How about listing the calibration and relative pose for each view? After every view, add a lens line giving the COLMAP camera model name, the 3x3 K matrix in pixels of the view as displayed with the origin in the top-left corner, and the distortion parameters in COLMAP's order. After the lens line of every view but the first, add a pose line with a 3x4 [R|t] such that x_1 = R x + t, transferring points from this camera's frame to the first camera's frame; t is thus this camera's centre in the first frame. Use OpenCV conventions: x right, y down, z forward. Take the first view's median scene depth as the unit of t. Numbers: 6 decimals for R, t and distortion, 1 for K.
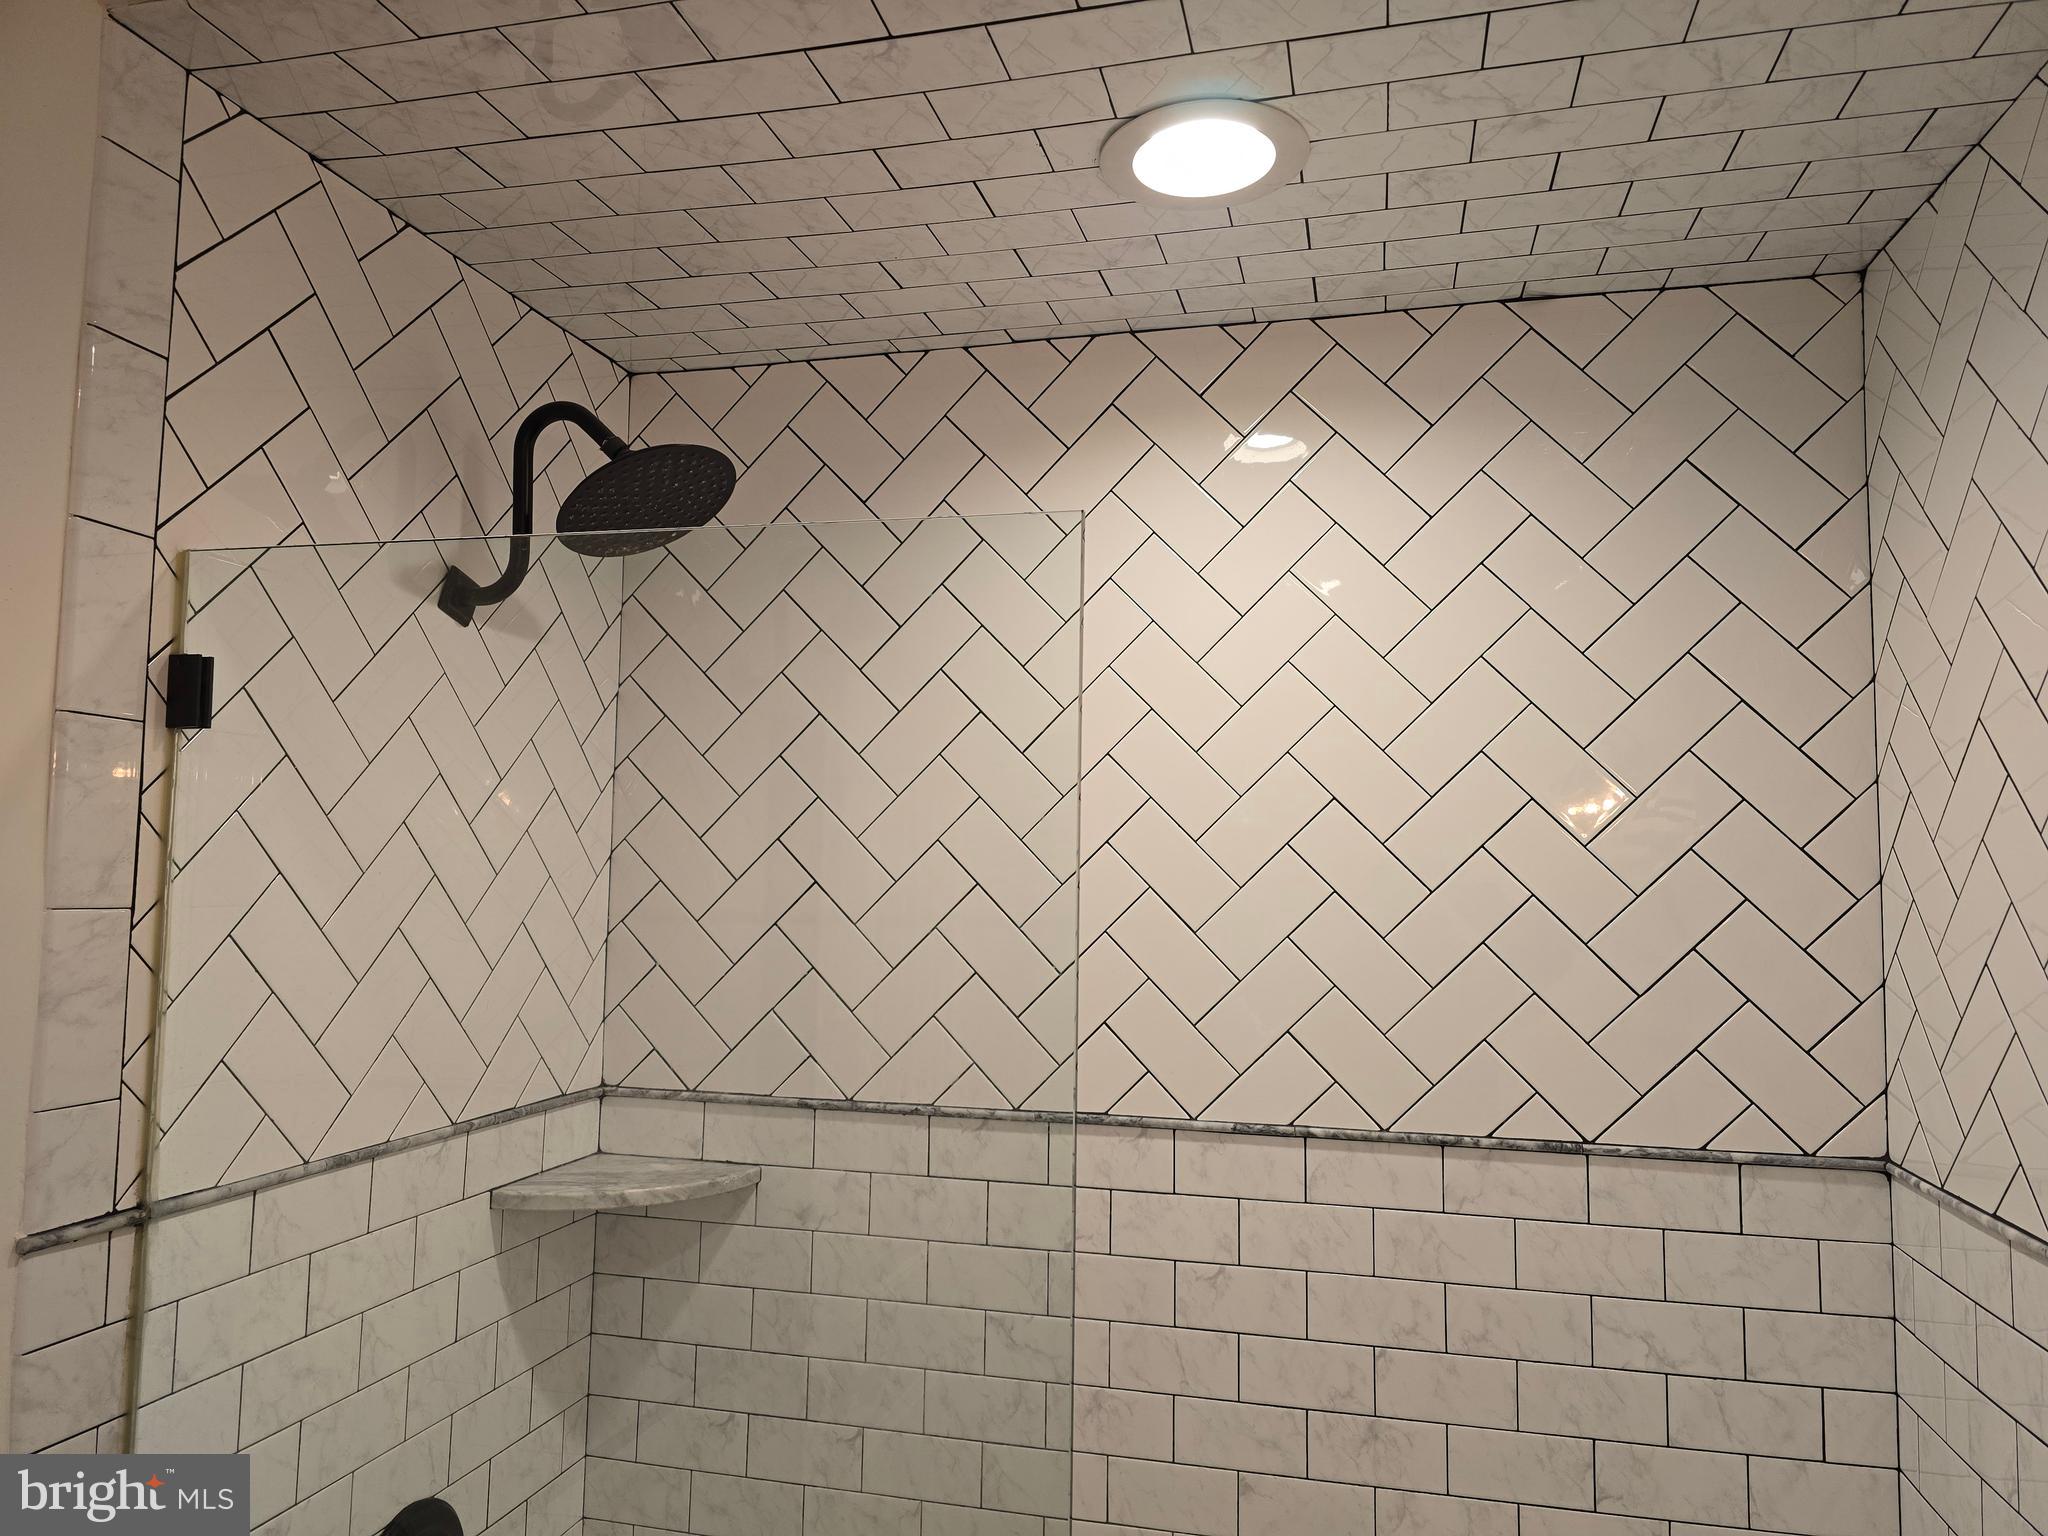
lens RADIAL K [[1349.3, 0, 1032.1], [0, 1349.3, 779.3], [0, 0, 1]] dist [0.056303, -0.047995]
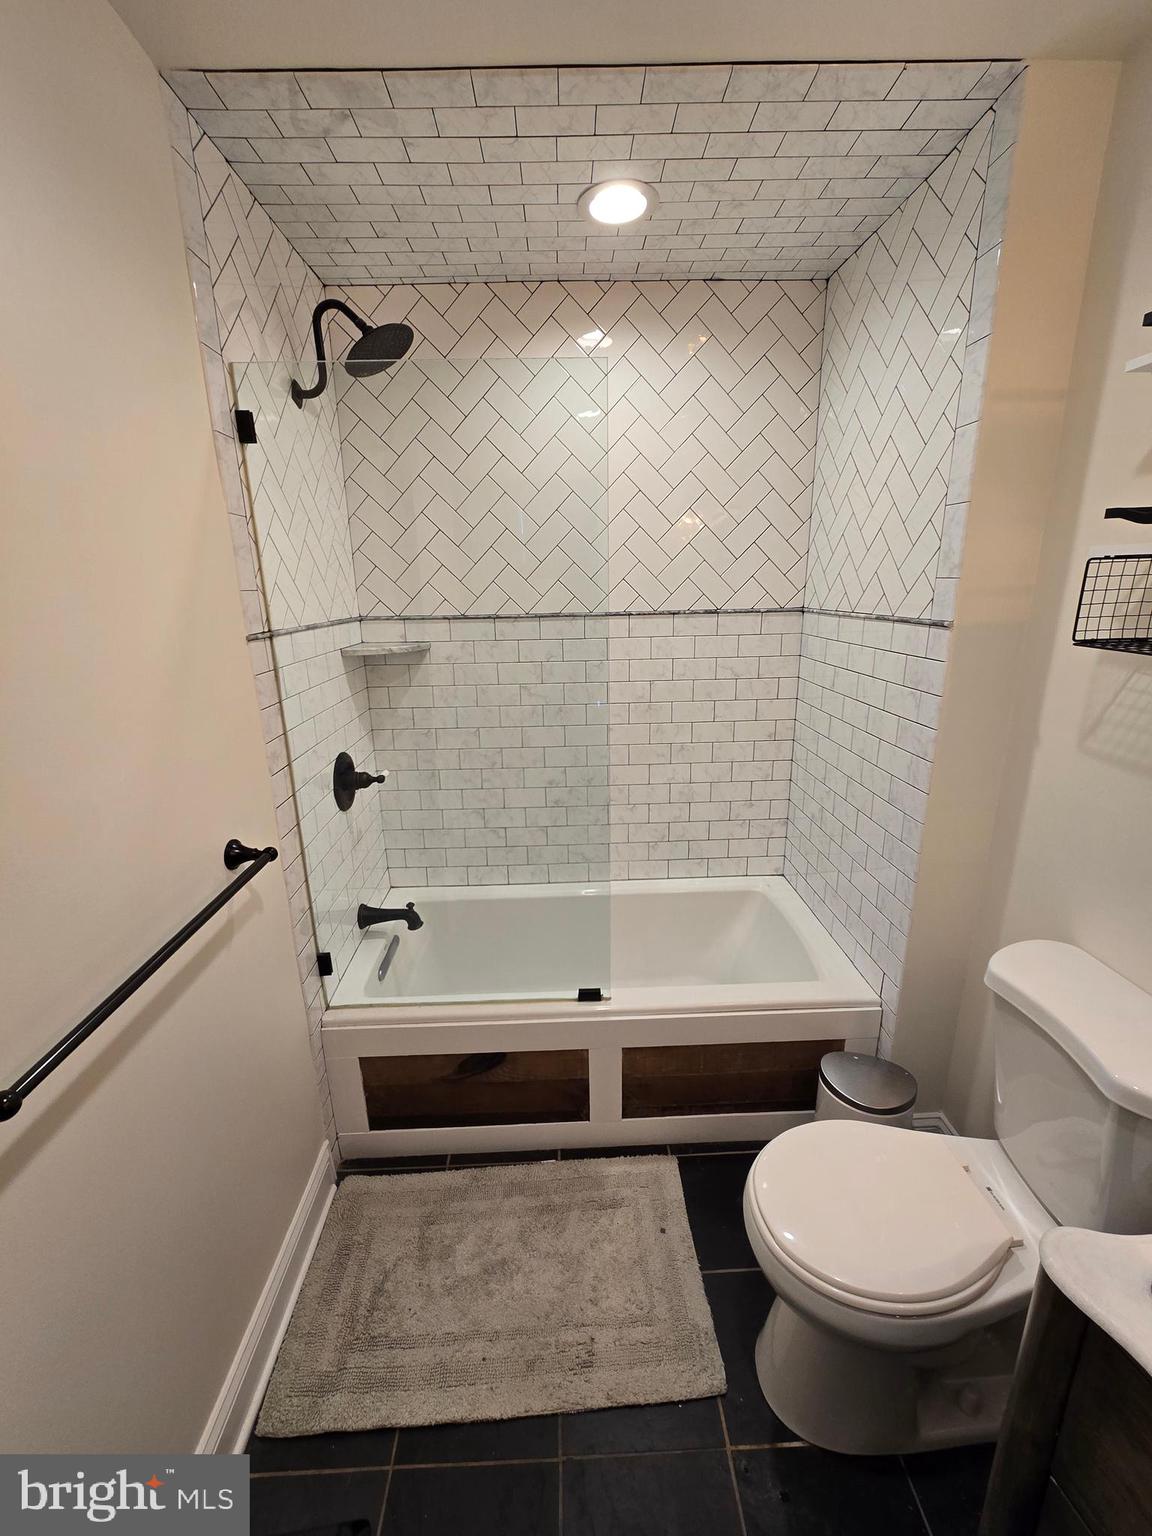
lens RADIAL K [[630.4, 0, 564.9], [0, 630.4, 755.7], [0, 0, 1]] dist [-0.005348, 0.002111]
pose [[0.964140, -0.102988, 0.244598, -0.298871], [0.016795, 0.943466, 0.331044, 0.099492], [-0.264864, -0.315064, 0.911363, -0.296408]]
